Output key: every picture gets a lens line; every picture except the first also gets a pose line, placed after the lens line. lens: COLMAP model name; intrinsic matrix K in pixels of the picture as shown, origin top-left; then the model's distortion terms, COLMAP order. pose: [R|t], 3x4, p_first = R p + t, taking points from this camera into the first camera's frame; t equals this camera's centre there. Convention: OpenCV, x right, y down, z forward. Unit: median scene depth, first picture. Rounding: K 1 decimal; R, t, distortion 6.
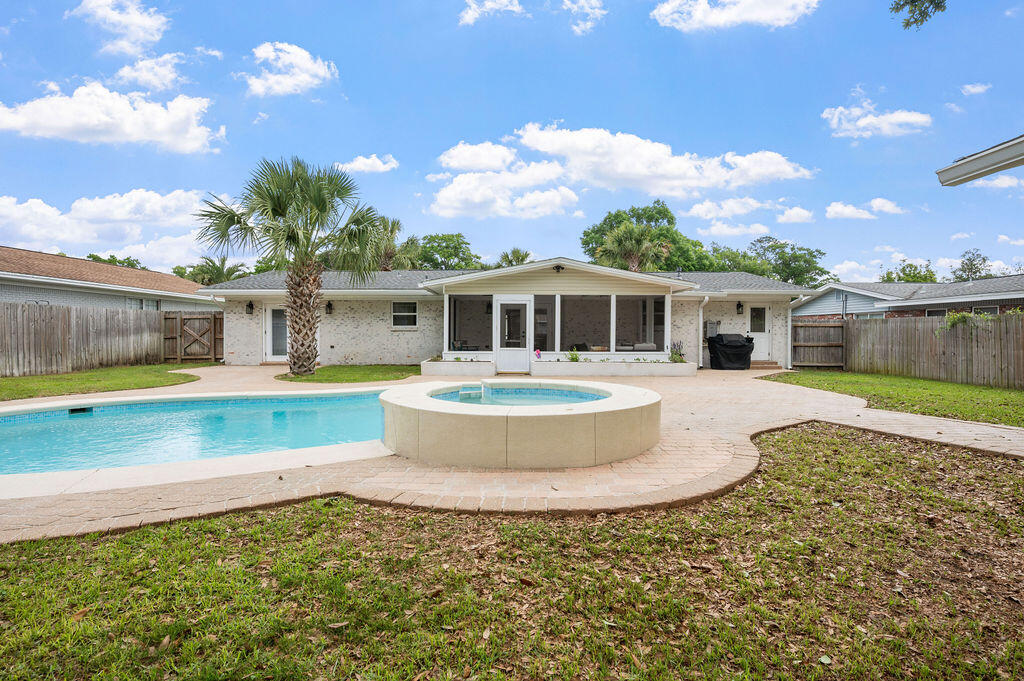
lens RADIAL K [[496.0, 0, 512.9], [0, 496.0, 333.7], [0, 0, 1]] dist [-0.003972, -0.000403]
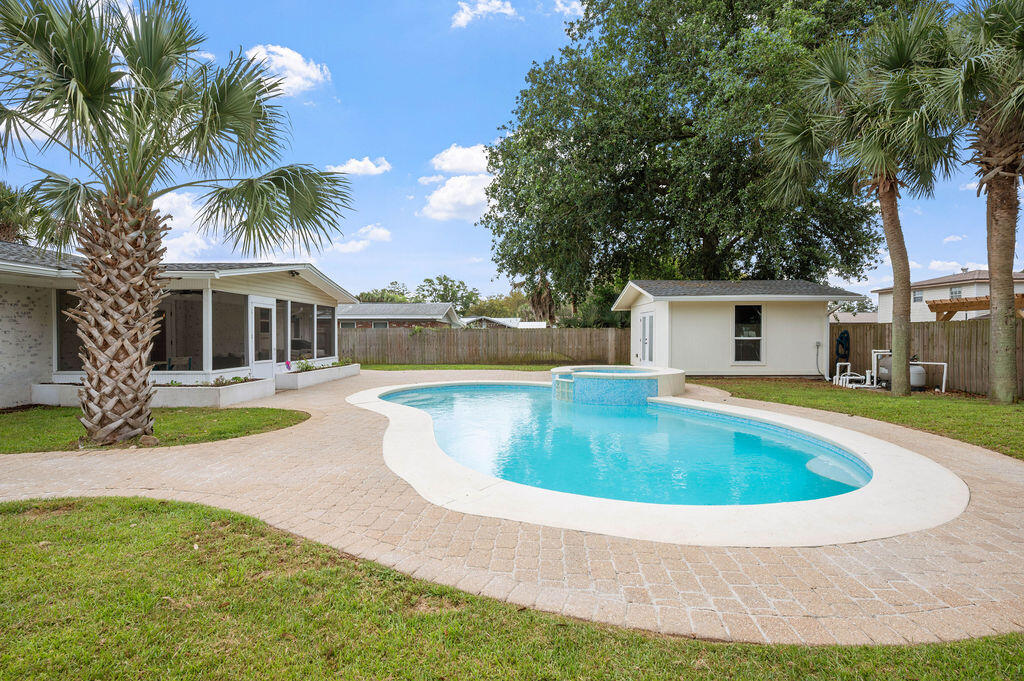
lens RADIAL K [[474.0, 0, 512.0], [0, 474.0, 340.5], [0, 0, 1]] dist [-0.000282, -0.000070]
pose [[0.025448, -0.016047, 0.999547, -0.722142], [0.004094, 0.999864, 0.015948, -0.014586], [-0.999668, 0.003686, 0.025511, 0.505516]]
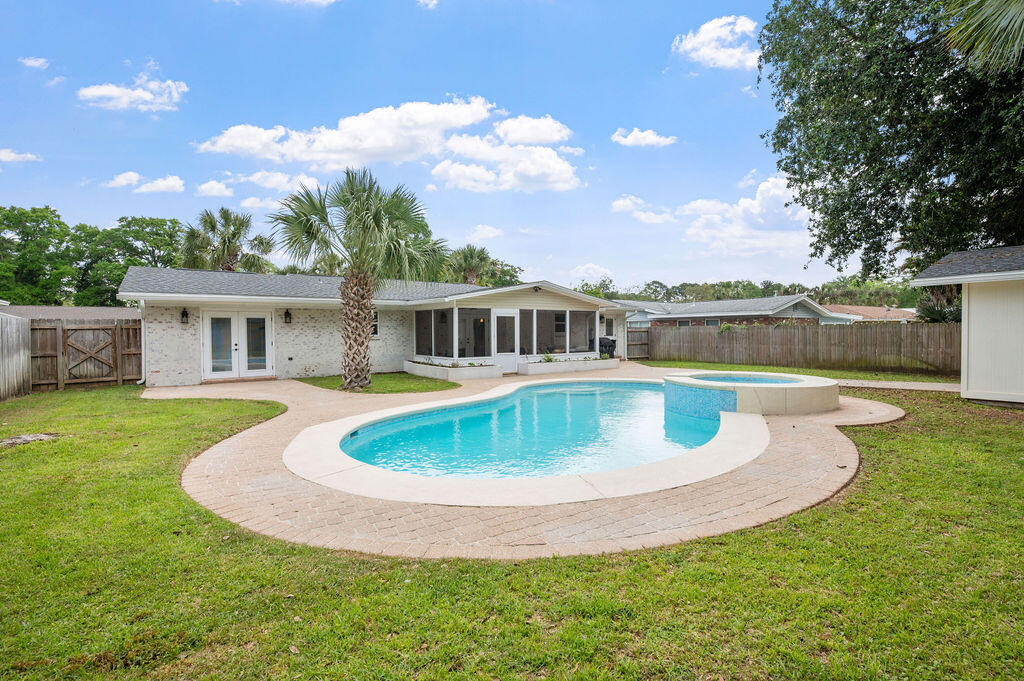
lens RADIAL K [[474.0, 0, 512.0], [0, 474.0, 340.5], [0, 0, 1]] dist [-0.000282, -0.000070]
pose [[0.818157, -0.021094, 0.574608, -0.591320], [0.012165, 0.999738, 0.019379, -0.021622], [-0.574866, -0.008865, 0.818199, 0.041813]]
